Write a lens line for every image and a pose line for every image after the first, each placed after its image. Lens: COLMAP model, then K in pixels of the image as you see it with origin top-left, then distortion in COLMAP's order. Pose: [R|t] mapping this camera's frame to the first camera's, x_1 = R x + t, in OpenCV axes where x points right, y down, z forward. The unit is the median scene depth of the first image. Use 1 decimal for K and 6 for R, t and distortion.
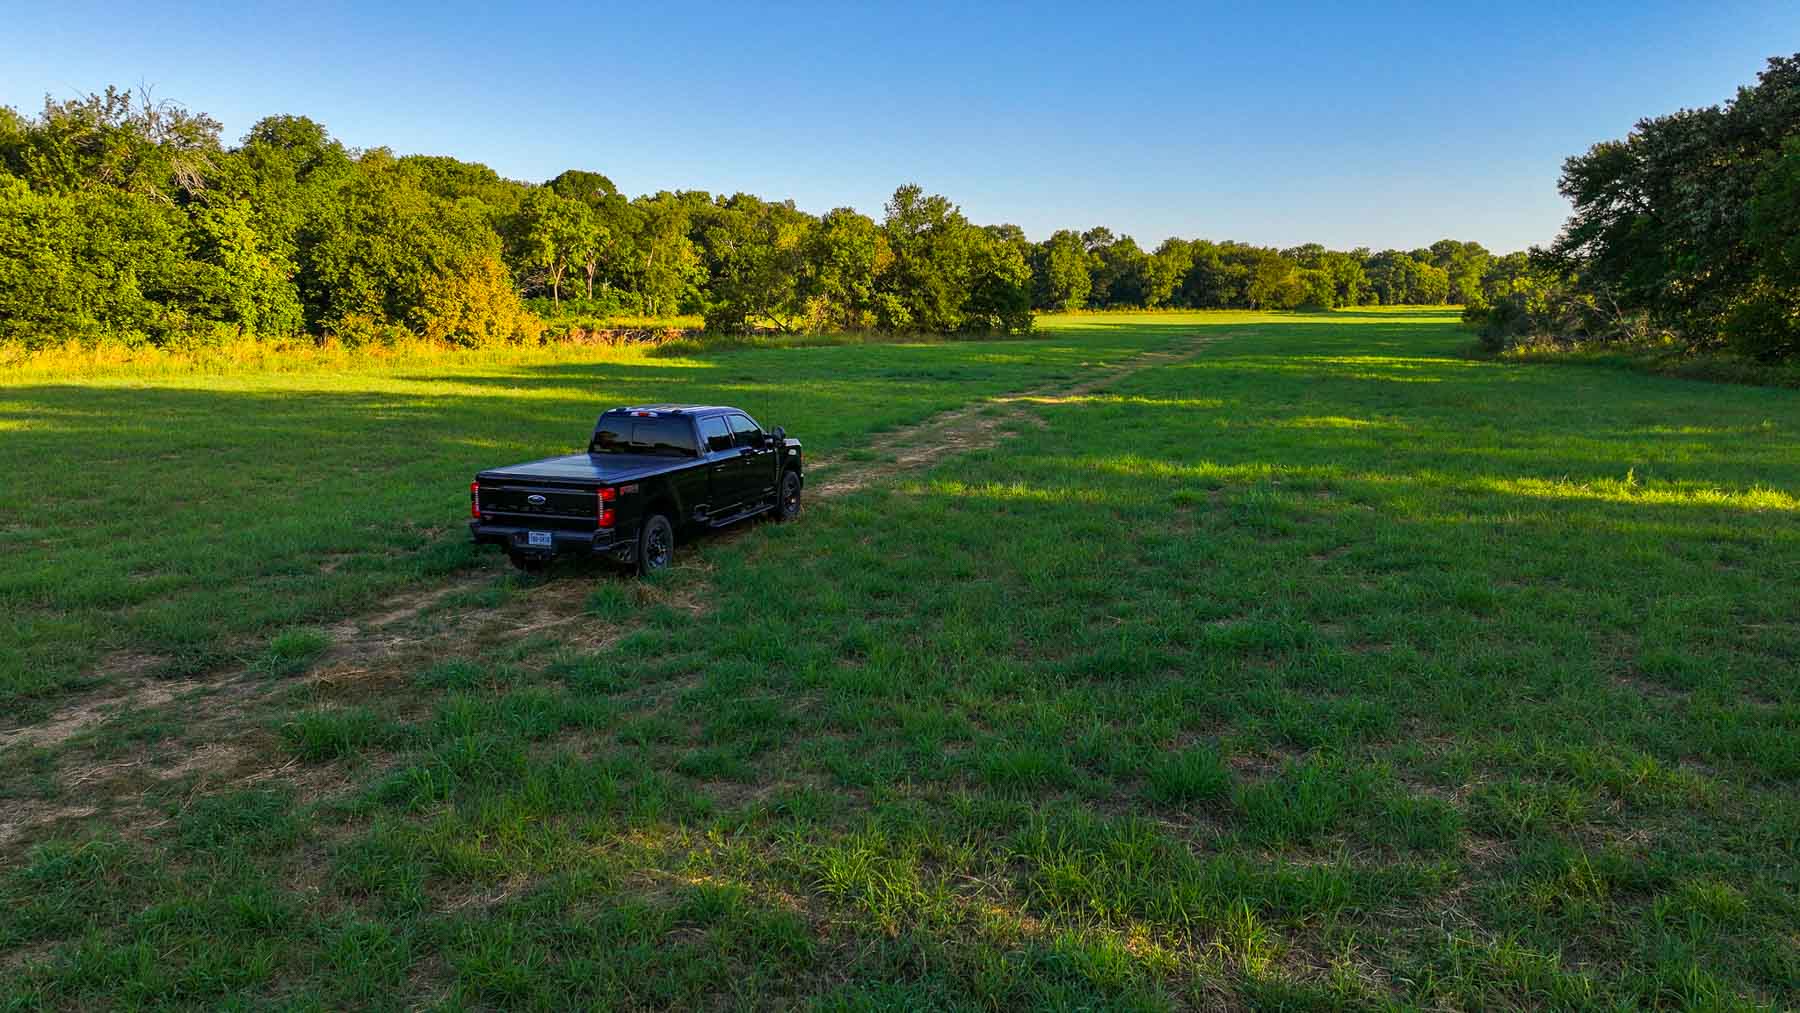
lens RADIAL K [[1256.3, 0, 900.0], [0, 1256.3, 506.5], [0, 0, 1]] dist [0.001862, 0.009709]
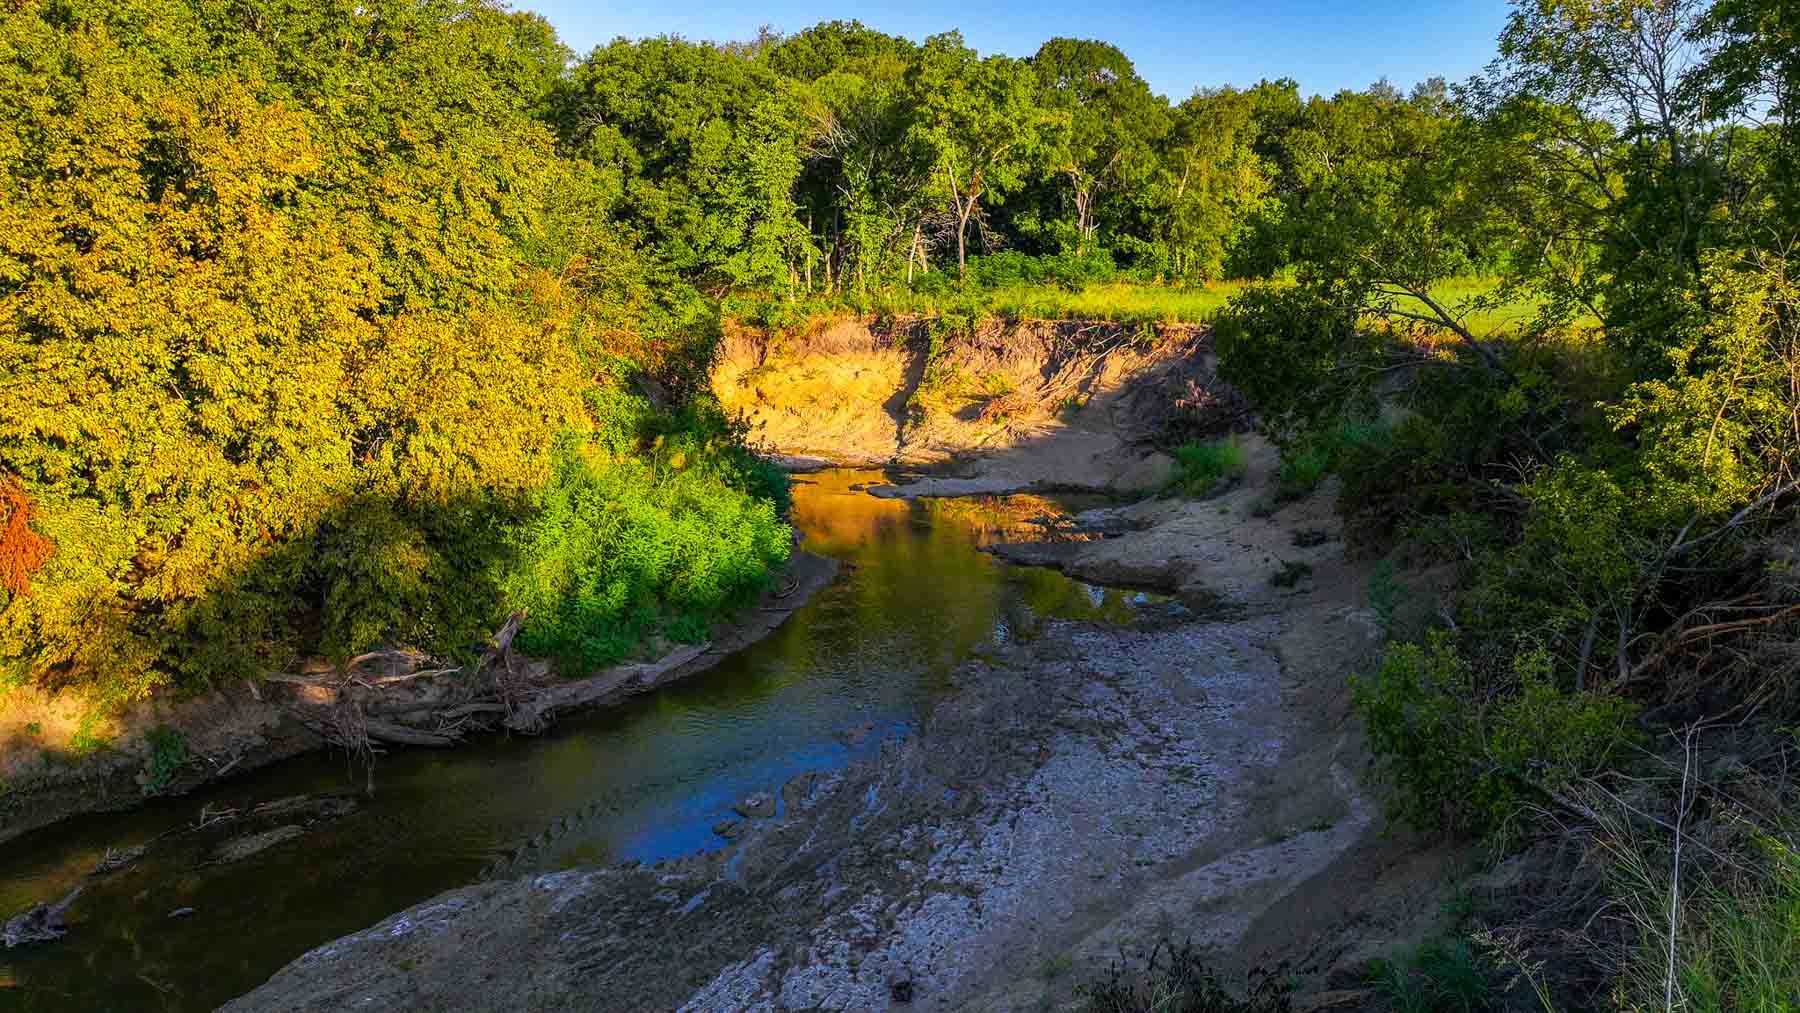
lens RADIAL K [[1256.3, 0, 900.0], [0, 1256.3, 506.5], [0, 0, 1]] dist [0.001862, 0.009709]
pose [[0.901099, 0.078425, -0.426461, -0.052353], [-0.061654, 0.996689, 0.053017, -0.067118], [0.429207, -0.021480, 0.902951, 0.394545]]
